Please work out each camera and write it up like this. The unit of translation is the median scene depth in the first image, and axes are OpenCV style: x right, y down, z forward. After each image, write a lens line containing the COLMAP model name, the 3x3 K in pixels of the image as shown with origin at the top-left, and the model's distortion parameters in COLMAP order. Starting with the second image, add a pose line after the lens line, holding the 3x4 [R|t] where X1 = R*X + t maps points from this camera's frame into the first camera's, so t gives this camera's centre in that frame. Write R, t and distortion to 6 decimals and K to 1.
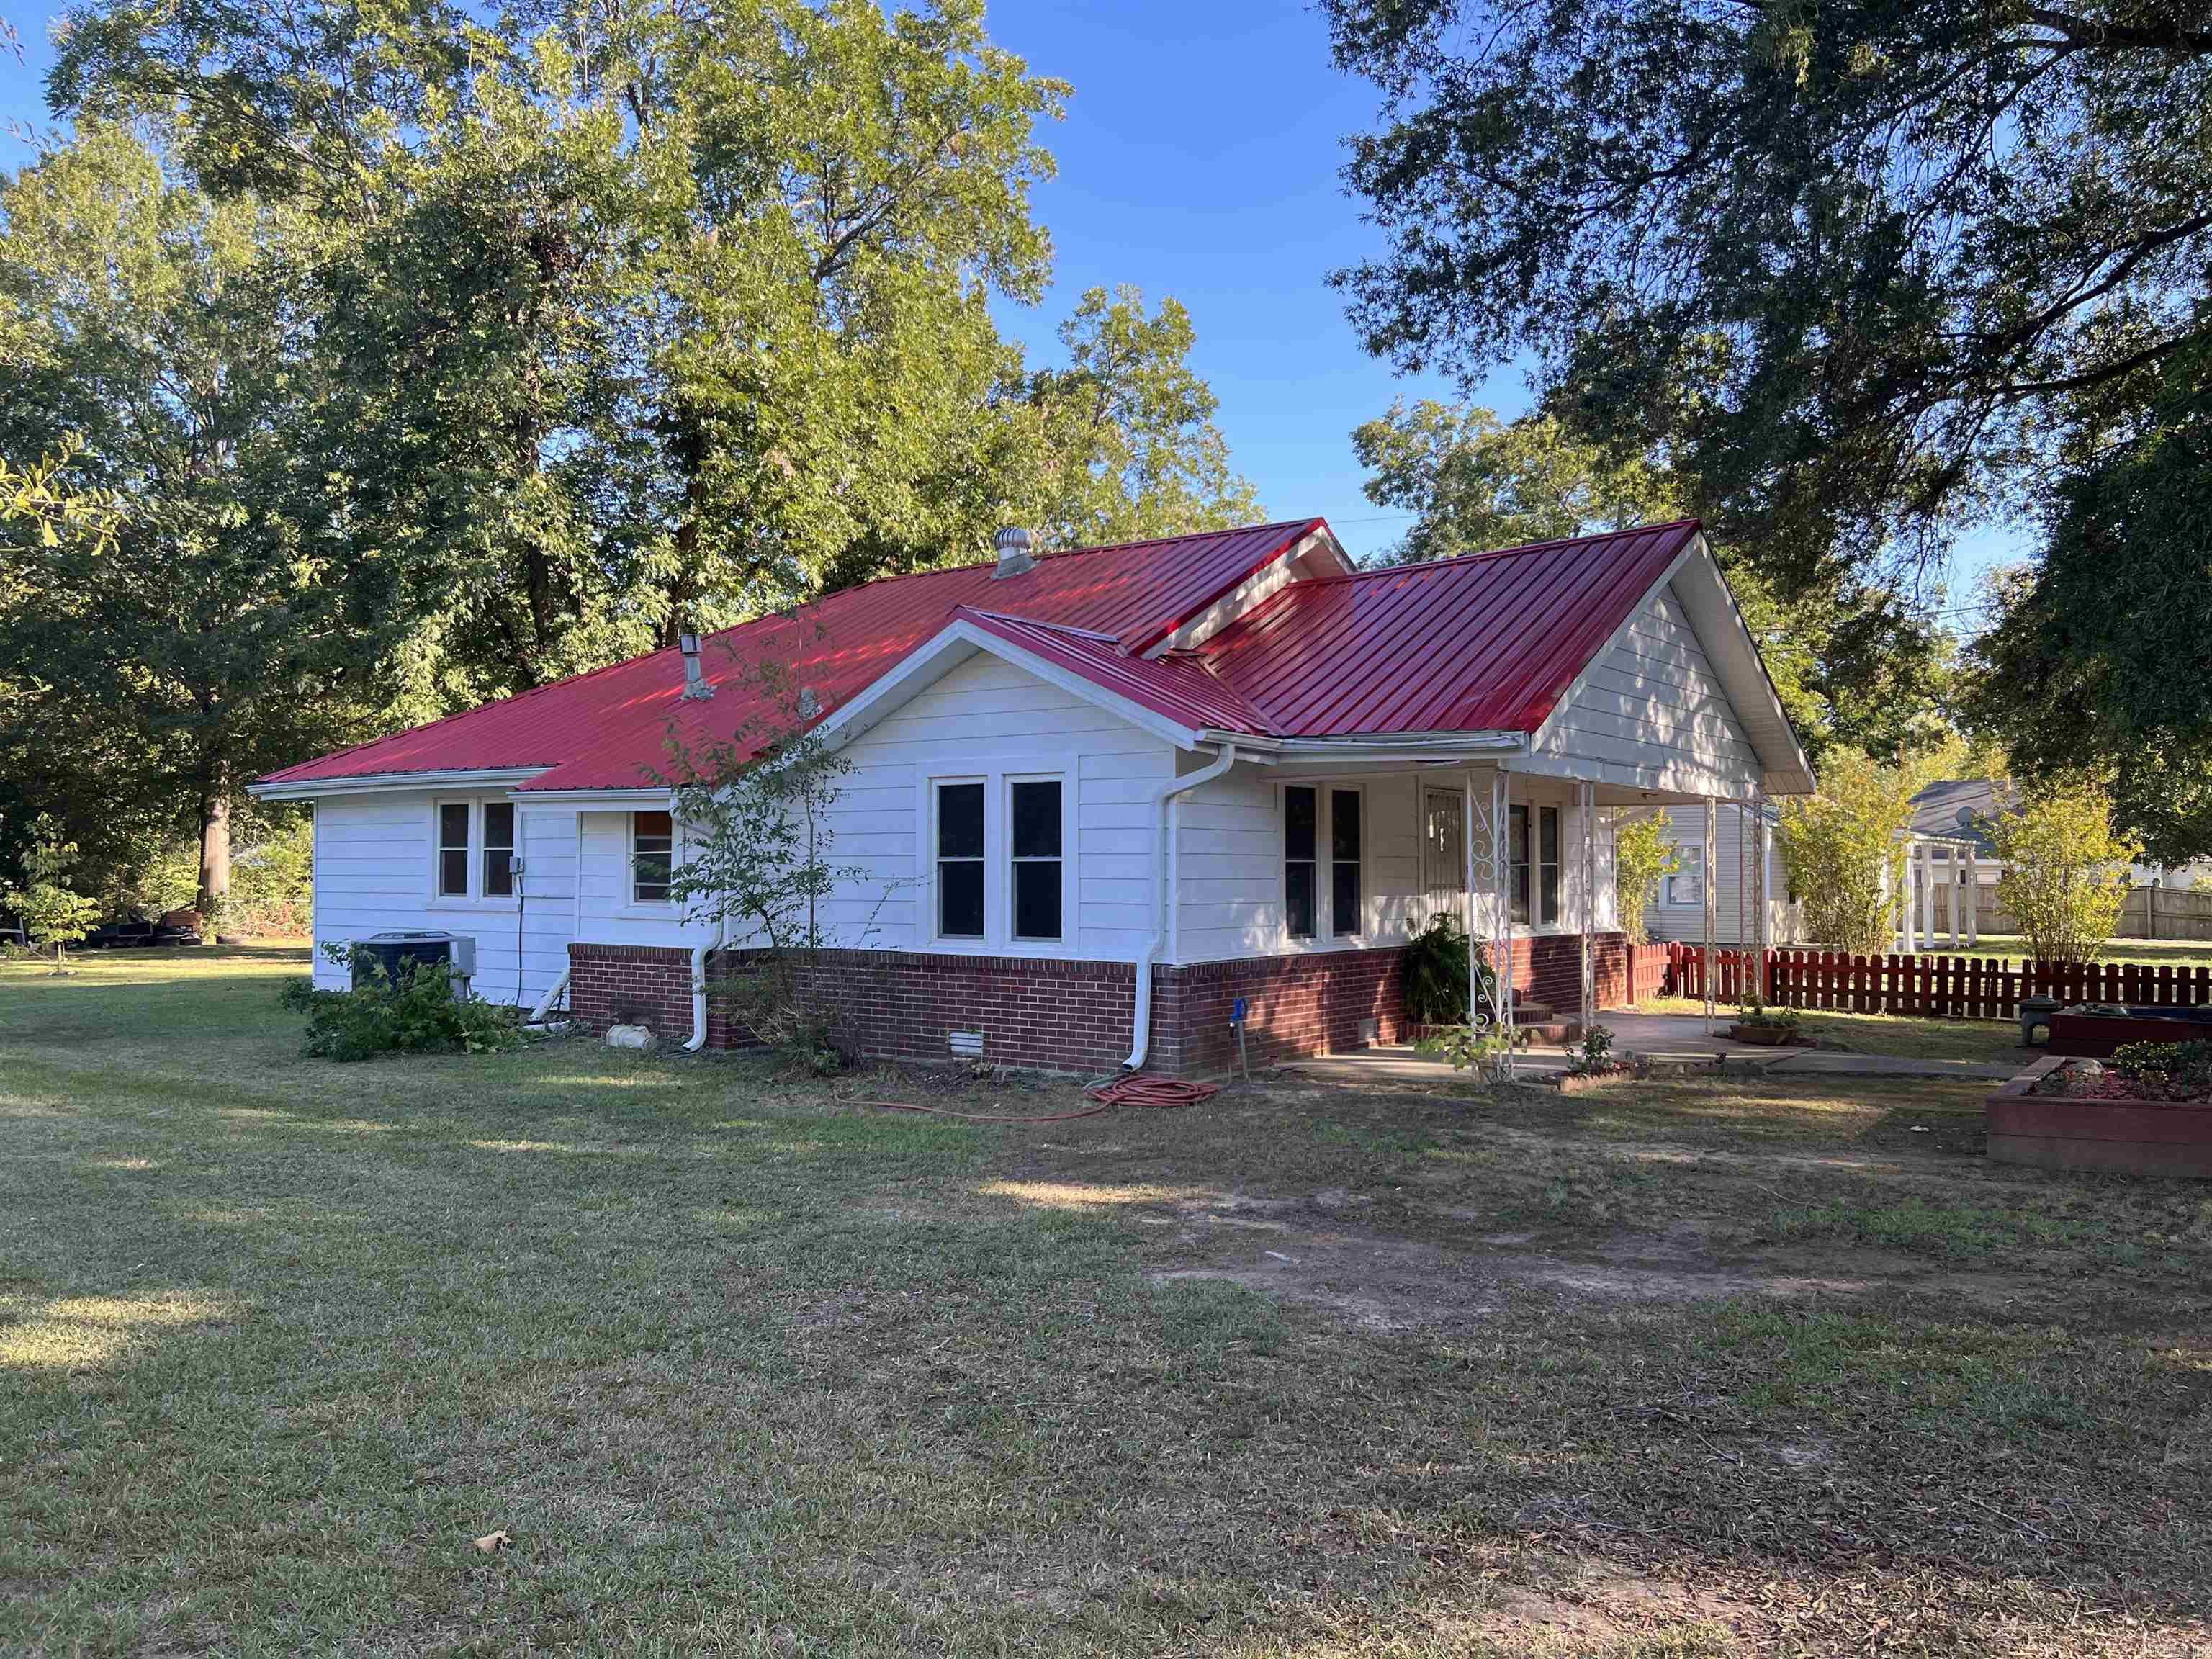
lens RADIAL K [[1693.9, 0, 1106.0], [0, 1693.9, 829.5], [0, 0, 1]] dist [0.071530, -0.097374]
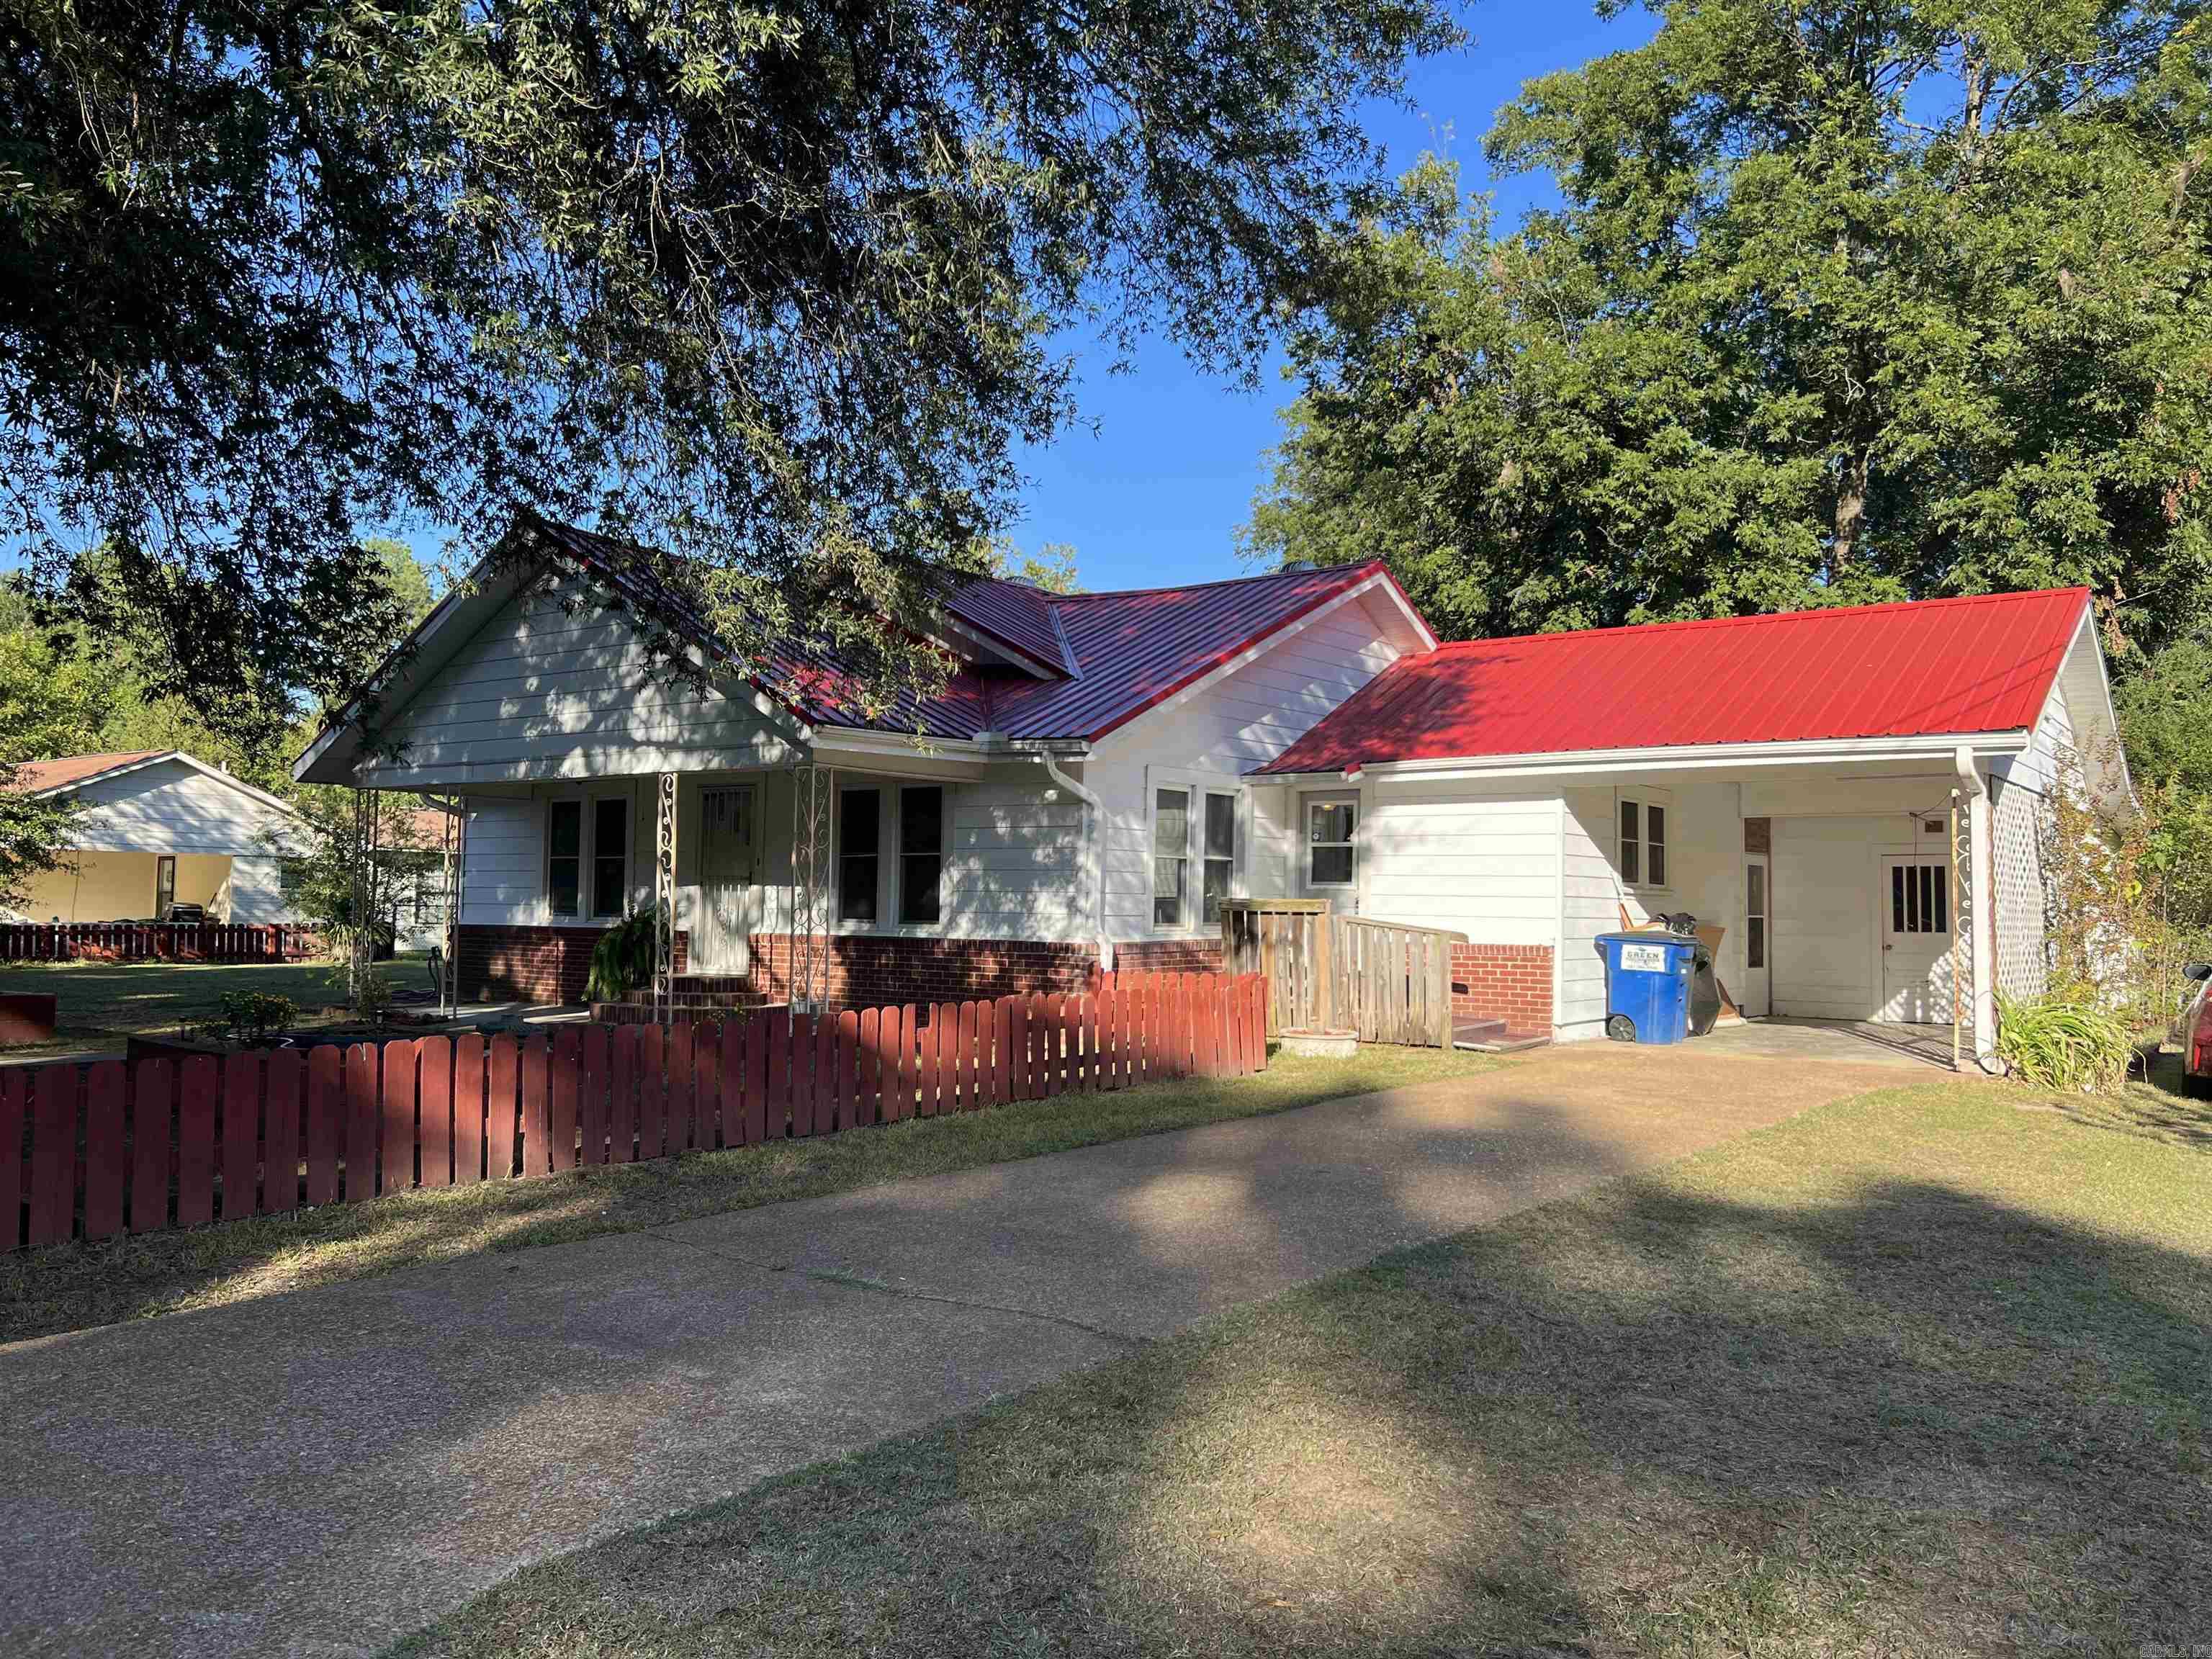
lens RADIAL K [[1693.9, 0, 1106.0], [0, 1693.9, 829.5], [0, 0, 1]] dist [0.071530, -0.097374]
pose [[-0.026010, -0.042420, -0.998761, 1.330856], [0.012382, 0.999009, -0.042753, 0.054544], [0.999585, -0.013478, -0.025459, 1.344679]]
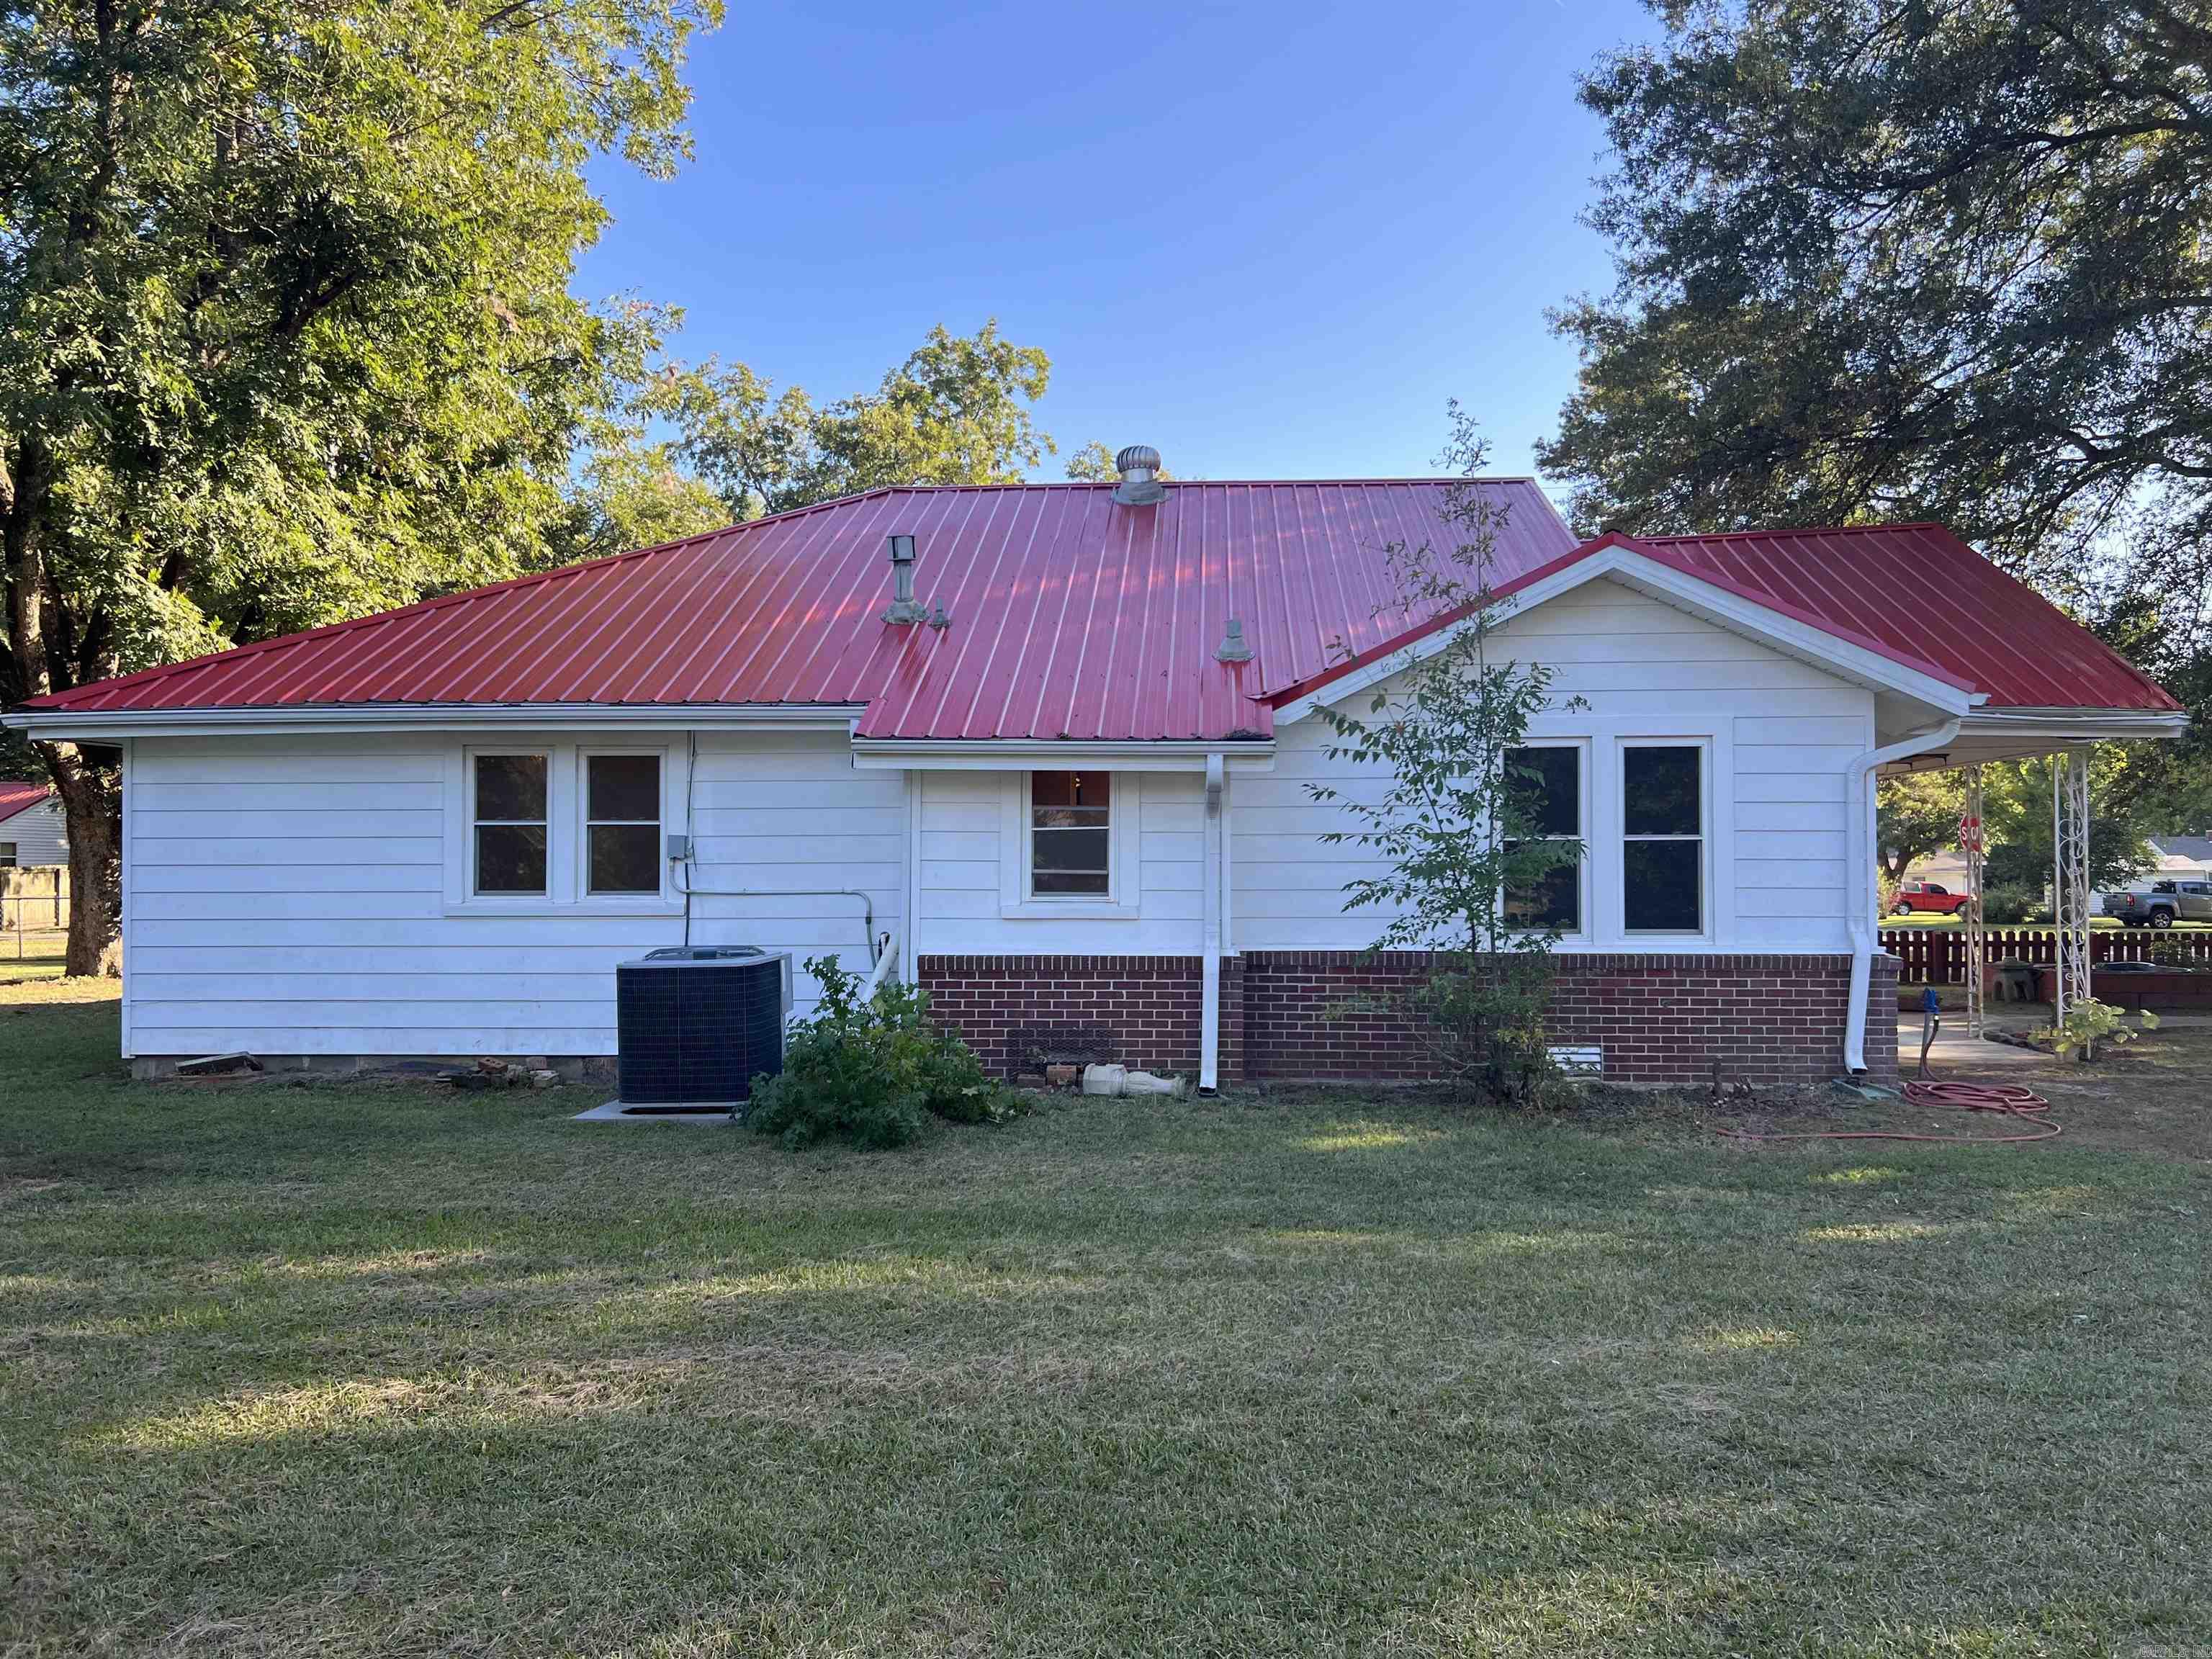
lens RADIAL K [[1693.9, 0, 1106.0], [0, 1693.9, 829.5], [0, 0, 1]] dist [0.071530, -0.097374]
pose [[0.875823, 0.003491, 0.482619, -0.609975], [-0.008424, 0.999932, 0.008054, 0.007898], [-0.482558, -0.011120, 0.875793, 0.340527]]
